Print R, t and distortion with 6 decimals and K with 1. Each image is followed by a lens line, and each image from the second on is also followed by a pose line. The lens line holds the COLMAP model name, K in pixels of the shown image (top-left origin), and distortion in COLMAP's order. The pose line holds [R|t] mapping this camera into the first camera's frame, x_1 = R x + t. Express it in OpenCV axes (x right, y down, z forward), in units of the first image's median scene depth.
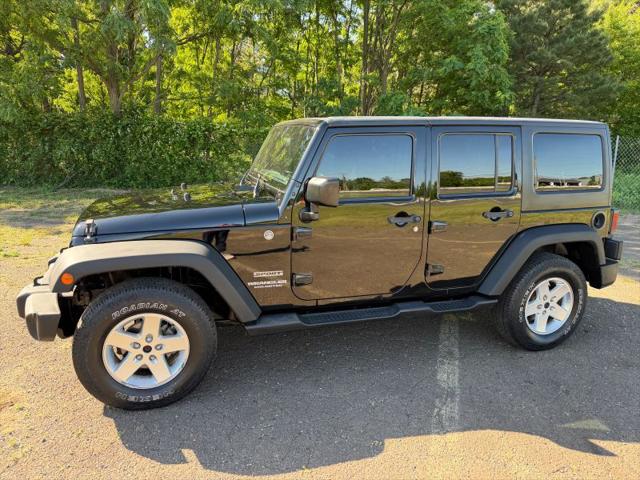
lens RADIAL K [[452.3, 0, 322.2], [0, 452.3, 245.1], [0, 0, 1]] dist [0.032016, -0.040590]
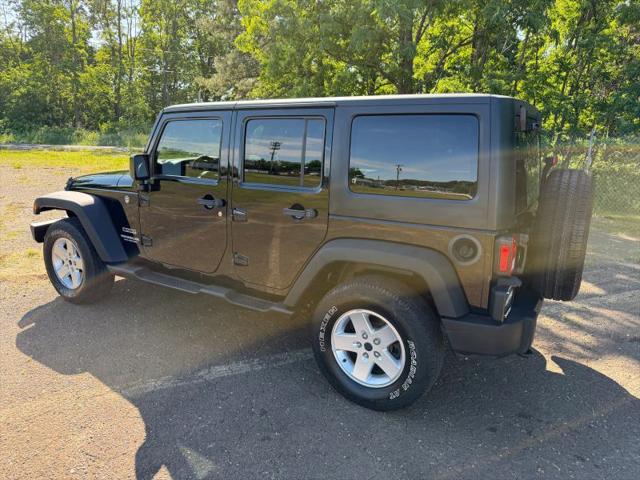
lens RADIAL K [[452.3, 0, 316.2], [0, 452.3, 241.4], [0, 0, 1]] dist [0.032016, -0.040590]
pose [[0.650363, 0.169233, -0.740533, 1.177757], [-0.180142, 0.981419, 0.066075, -0.086187], [0.737955, 0.090428, 0.668764, 0.526698]]
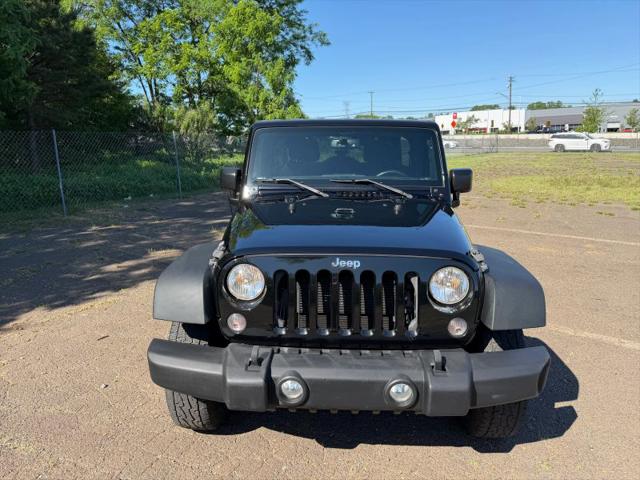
lens RADIAL K [[452.3, 0, 321.5], [0, 452.3, 235.0], [0, 0, 1]] dist [0.032016, -0.040590]
pose [[0.354969, -0.215231, 0.909765, -1.220516], [0.221014, 0.964873, 0.142034, -0.226753], [-0.908378, 0.150653, 0.390069, 0.842722]]
